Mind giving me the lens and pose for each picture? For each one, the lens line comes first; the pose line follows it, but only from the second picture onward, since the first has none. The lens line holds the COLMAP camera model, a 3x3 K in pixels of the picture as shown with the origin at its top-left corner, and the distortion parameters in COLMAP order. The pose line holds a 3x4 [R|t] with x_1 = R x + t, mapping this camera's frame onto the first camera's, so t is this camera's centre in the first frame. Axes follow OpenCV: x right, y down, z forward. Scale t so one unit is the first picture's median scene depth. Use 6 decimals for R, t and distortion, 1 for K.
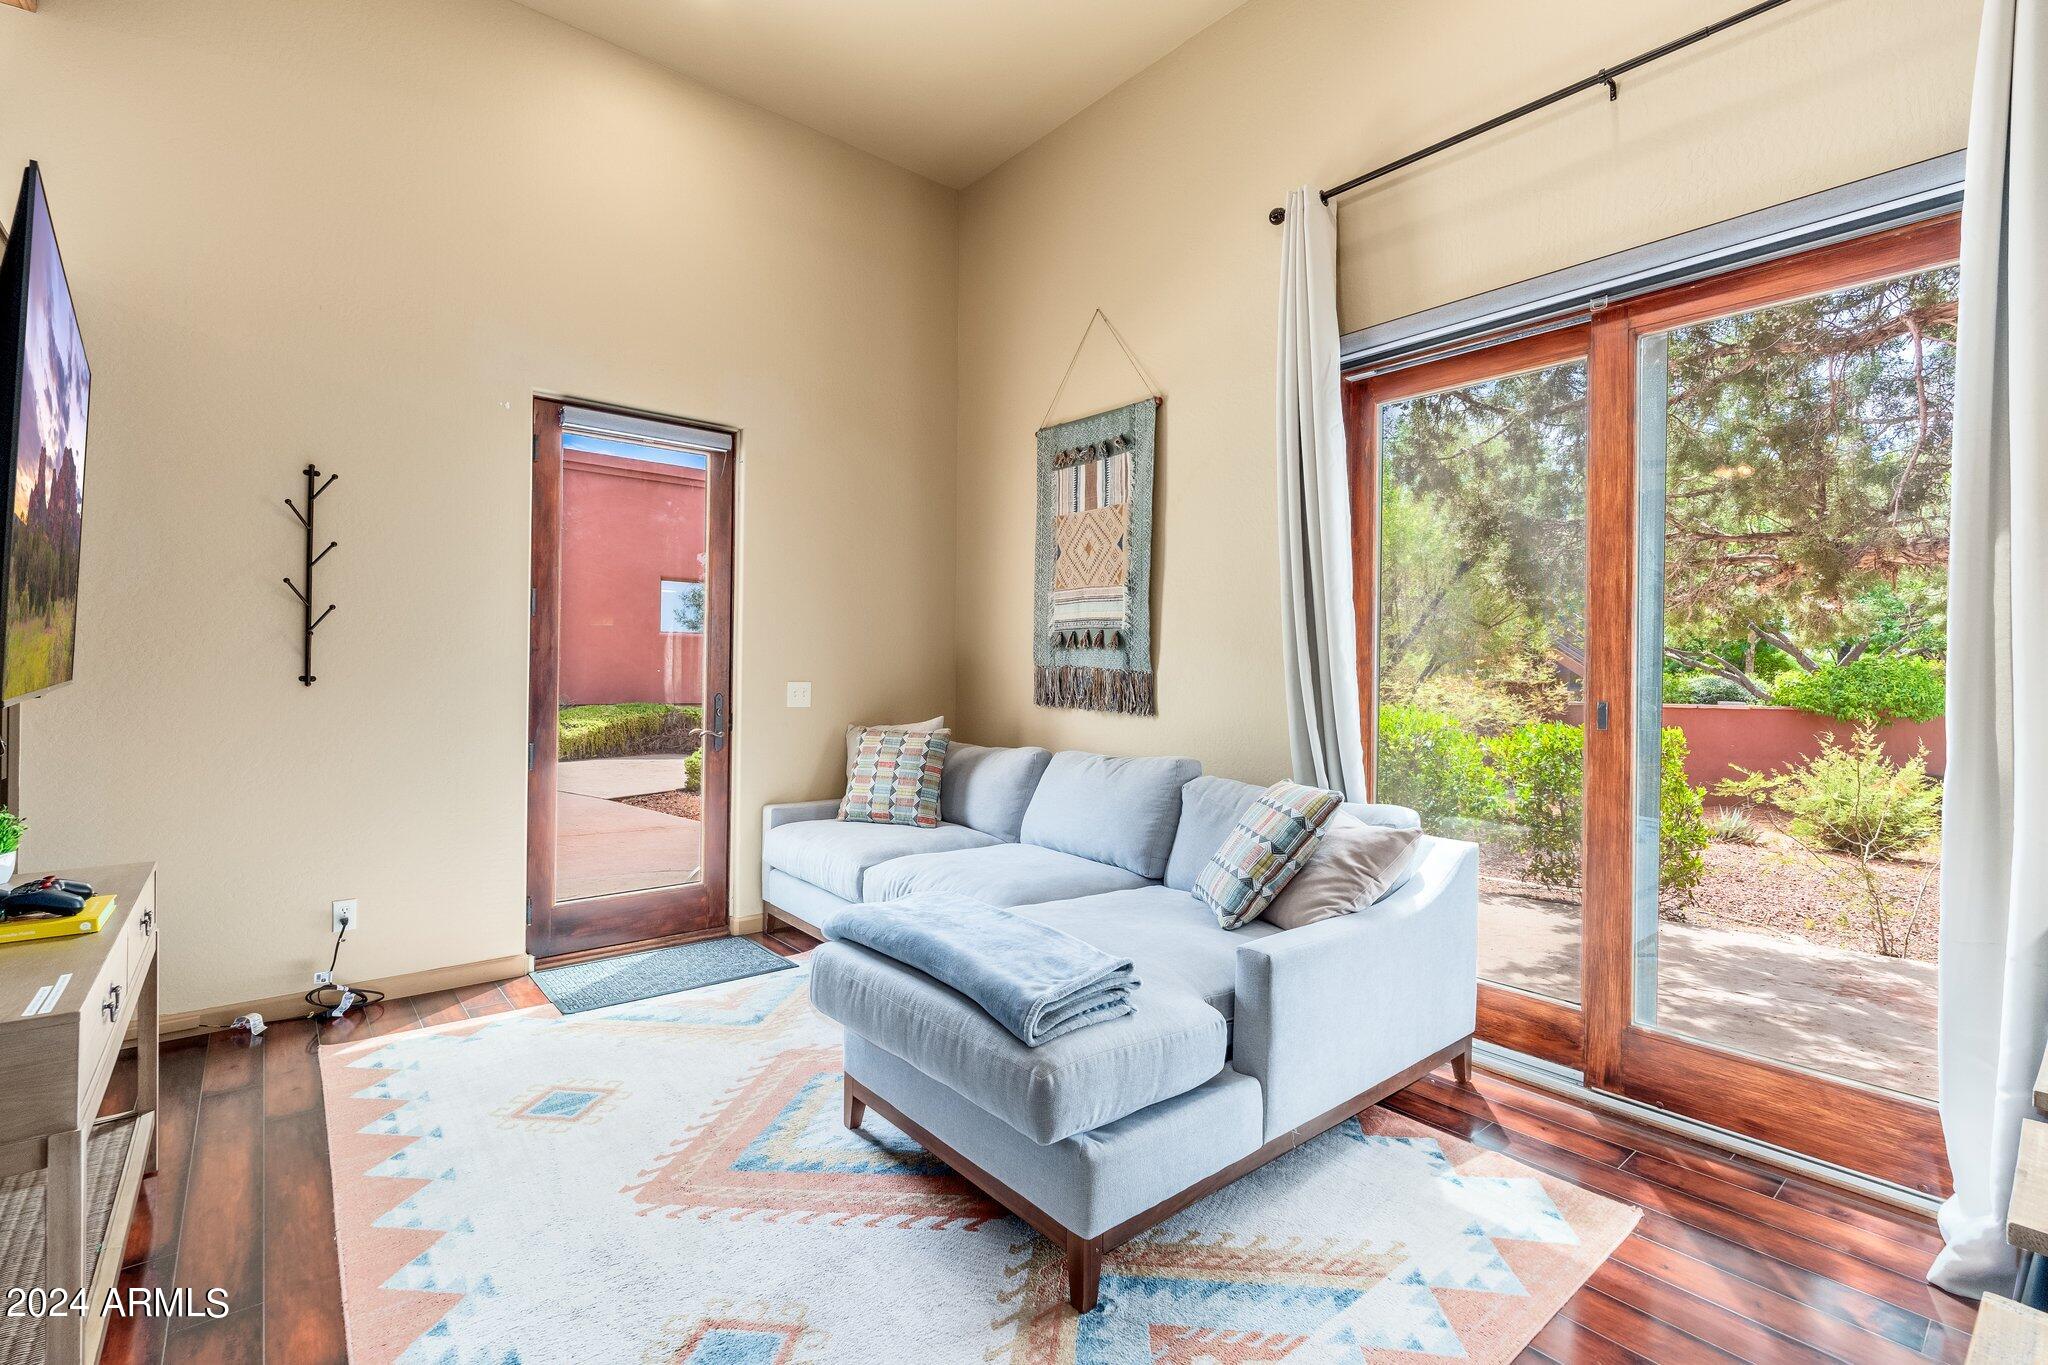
lens RADIAL K [[936.7, 0, 1021.8], [0, 936.7, 662.2], [0, 0, 1]] dist [-0.002182, -0.000144]
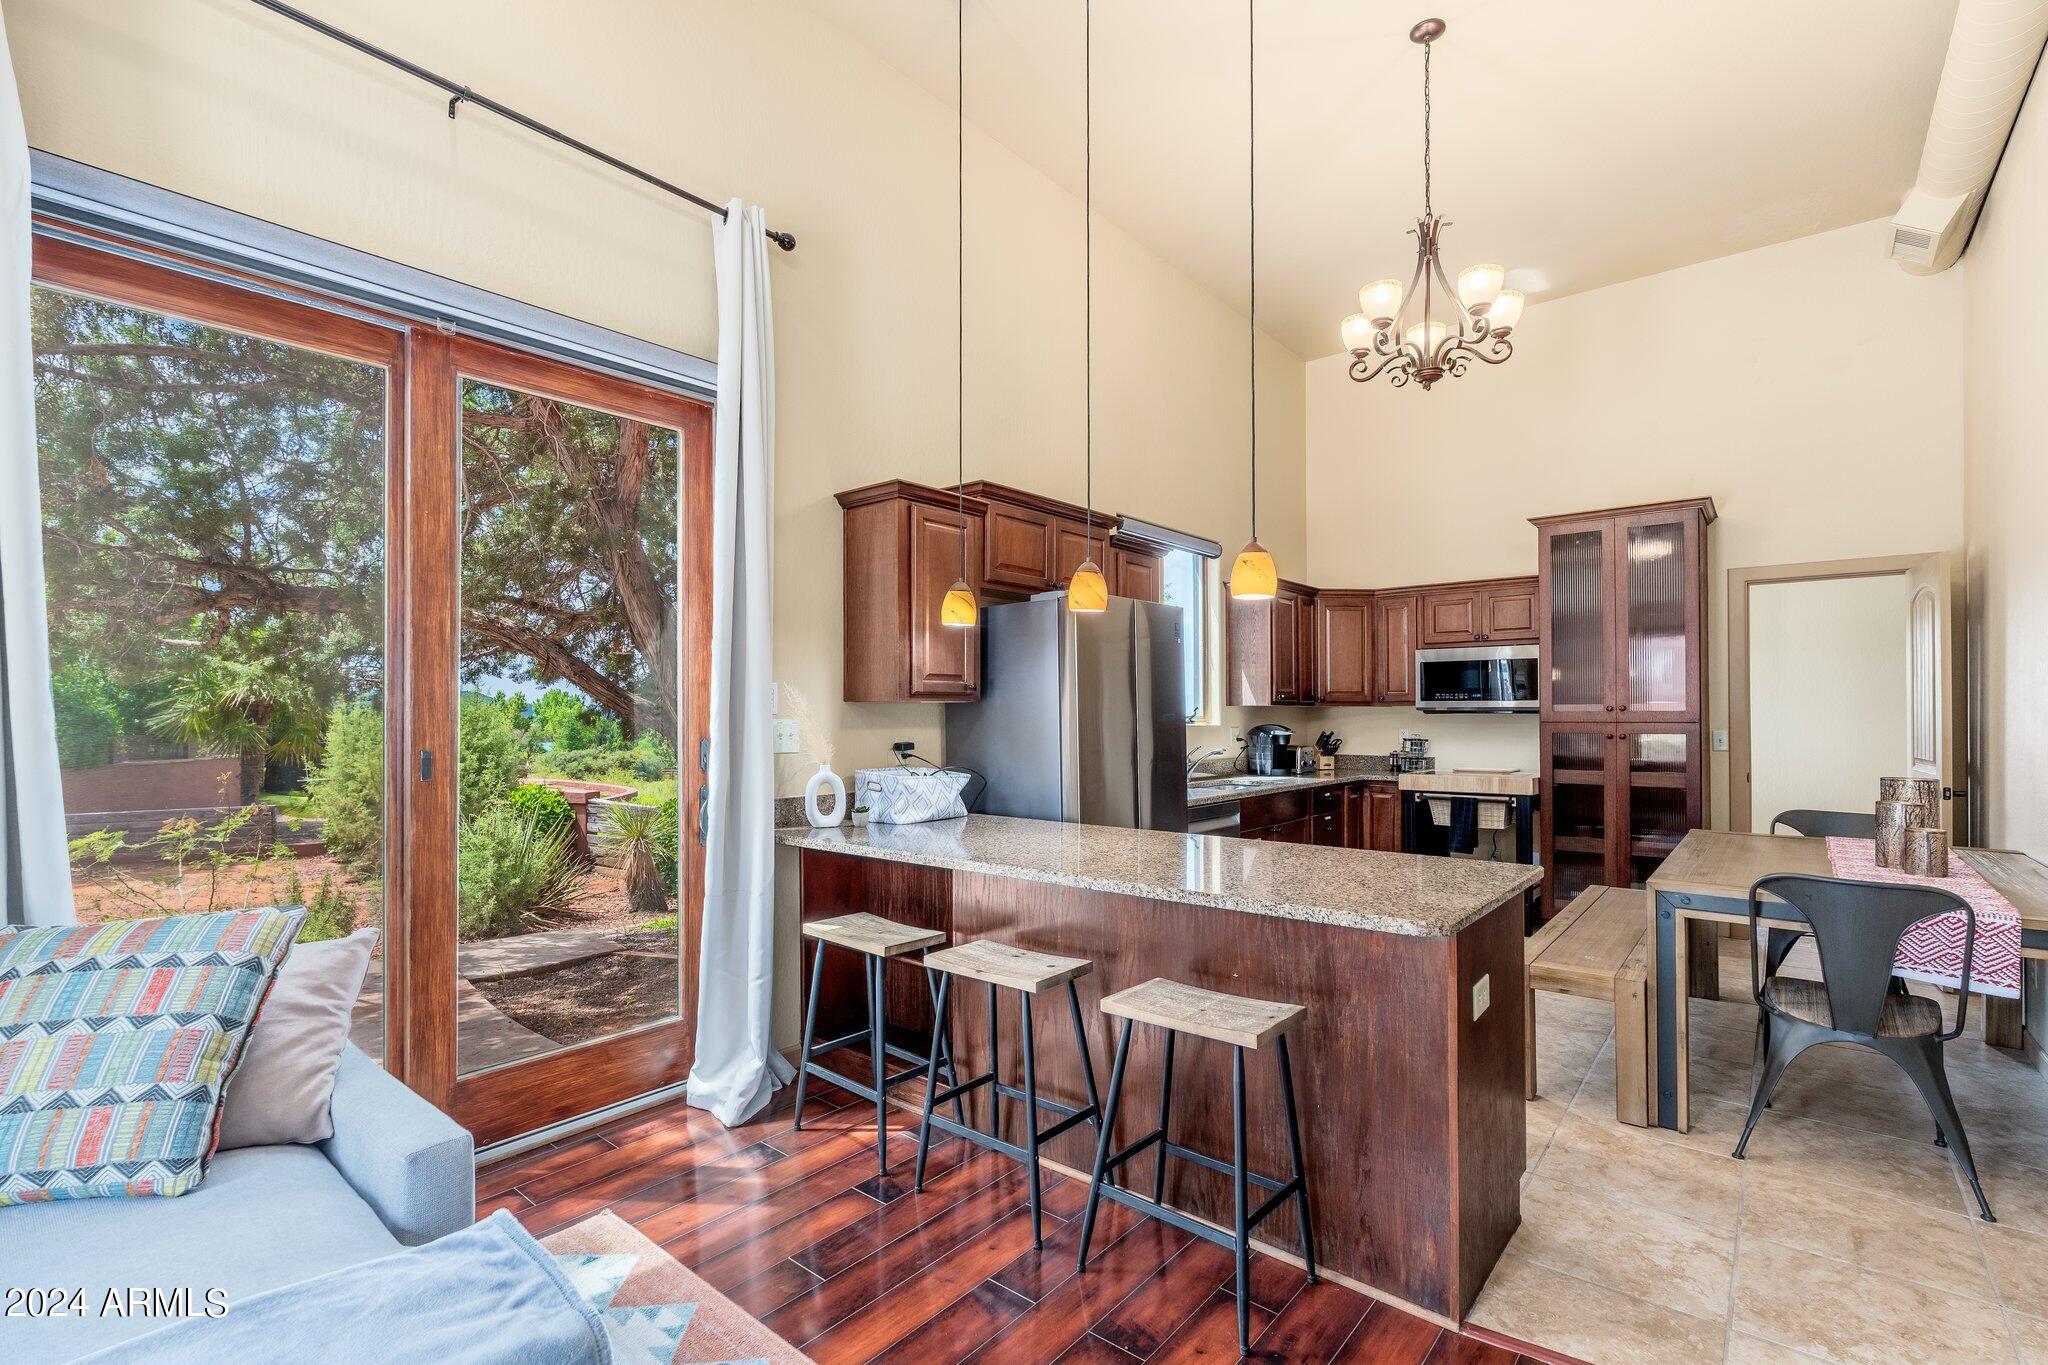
lens RADIAL K [[917.1, 0, 1026.1], [0, 917.1, 708.1], [0, 0, 1]] dist [0.000260, 0.000014]
pose [[-0.179697, -0.007922, 0.983690, -0.403771], [-0.005444, 0.999960, 0.007059, -0.010316], [-0.983707, -0.004087, -0.179733, 0.601969]]
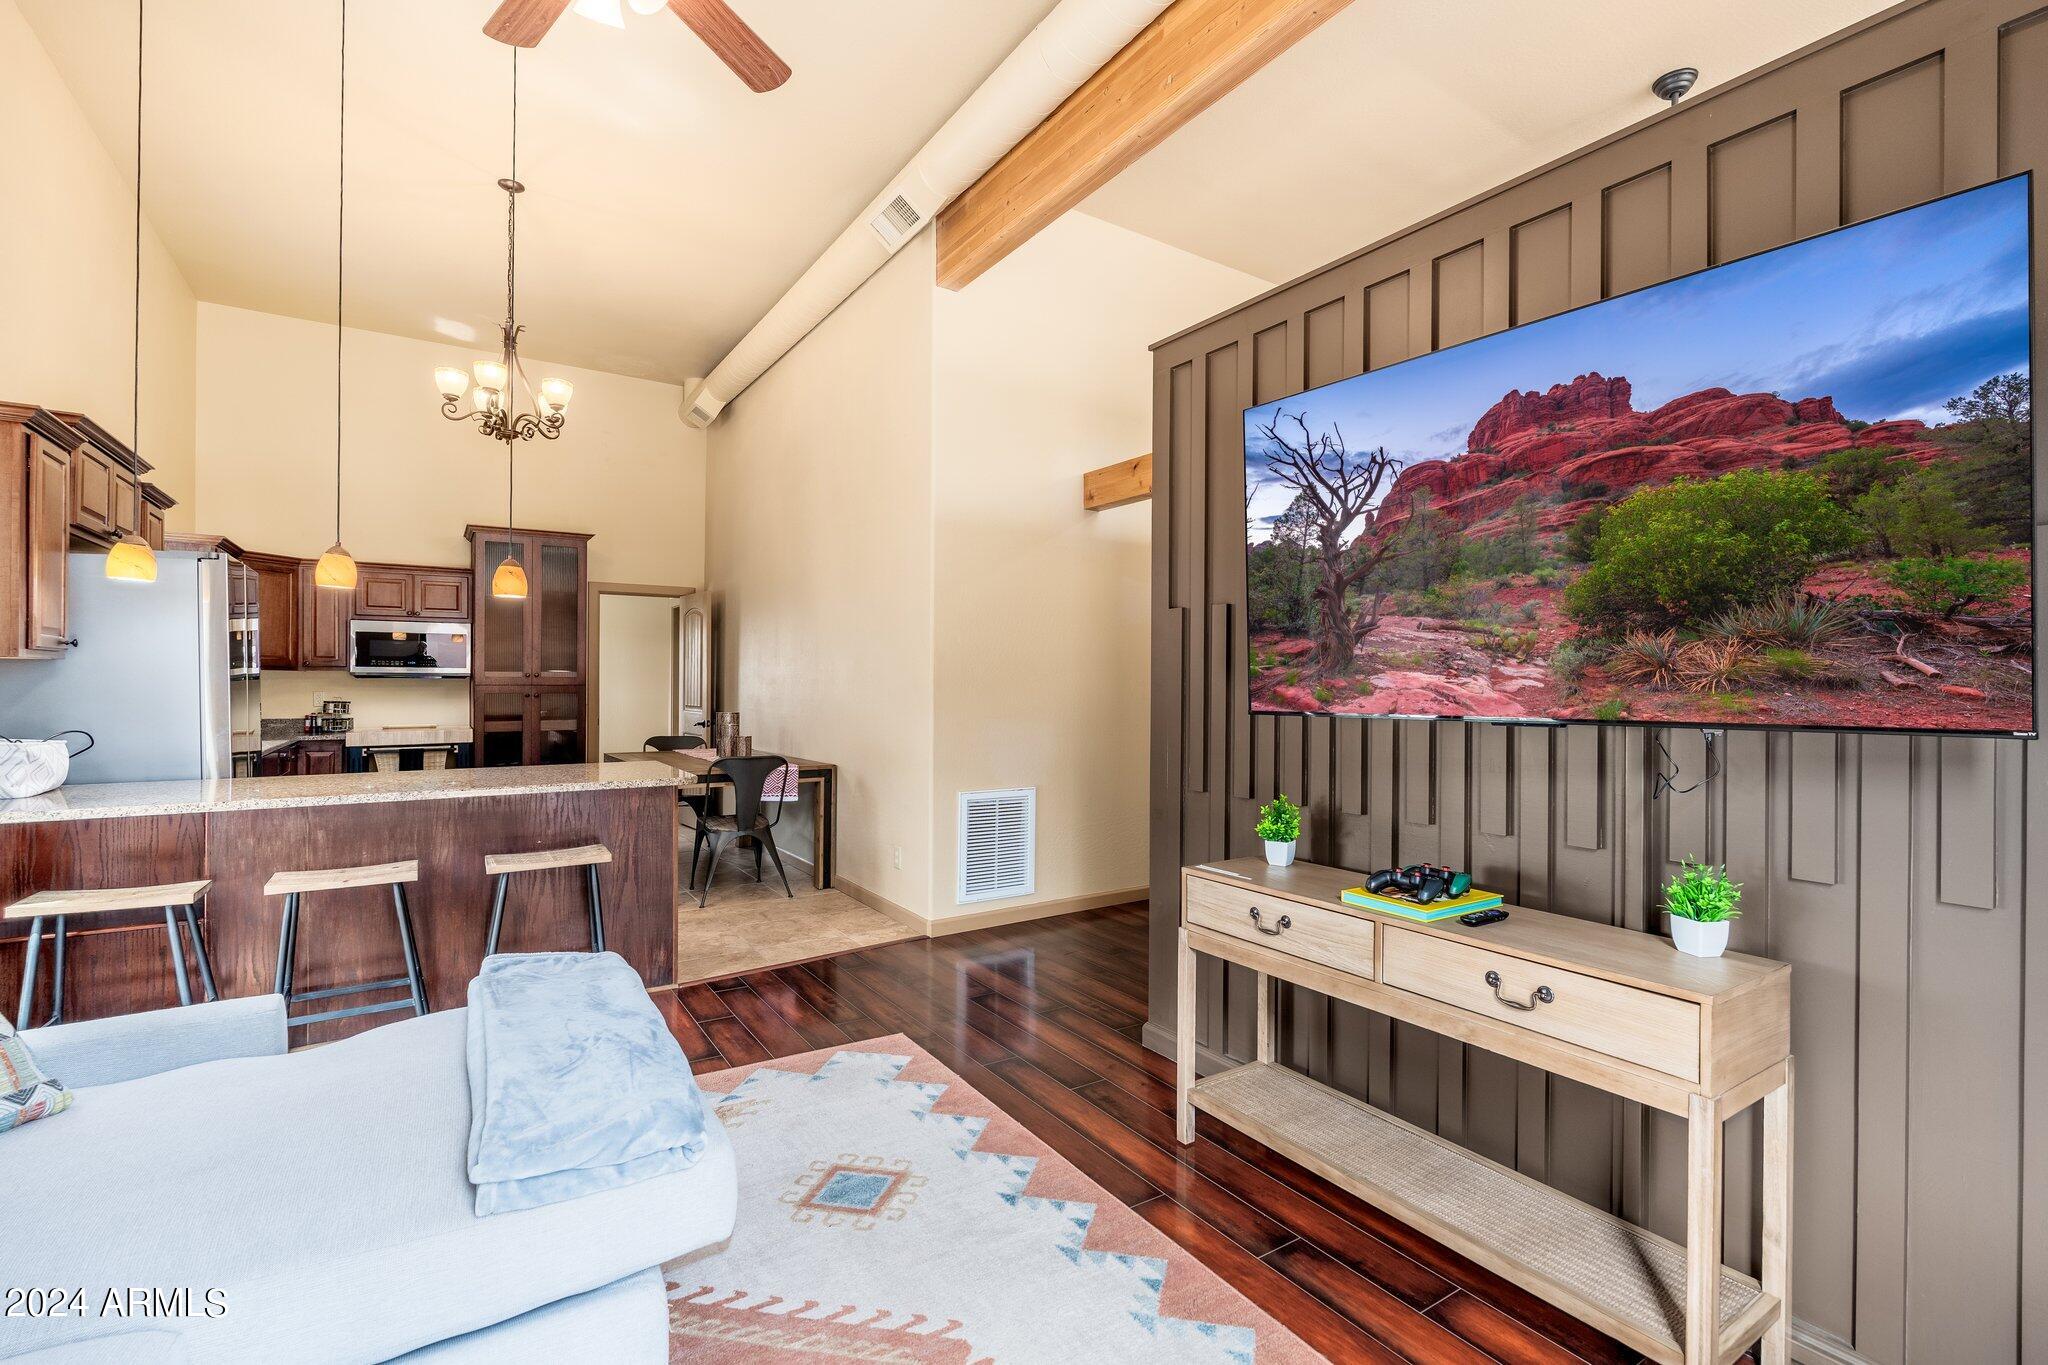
lens RADIAL K [[922.2, 0, 1024.0], [0, 922.2, 682.5], [0, 0, 1]] dist [-0.000035, 0.000045]
pose [[-0.992301, -0.018916, 0.122399, -0.472868], [-0.019495, 0.999804, -0.003535, 0.001864], [-0.122308, -0.005894, -0.992475, 1.613449]]
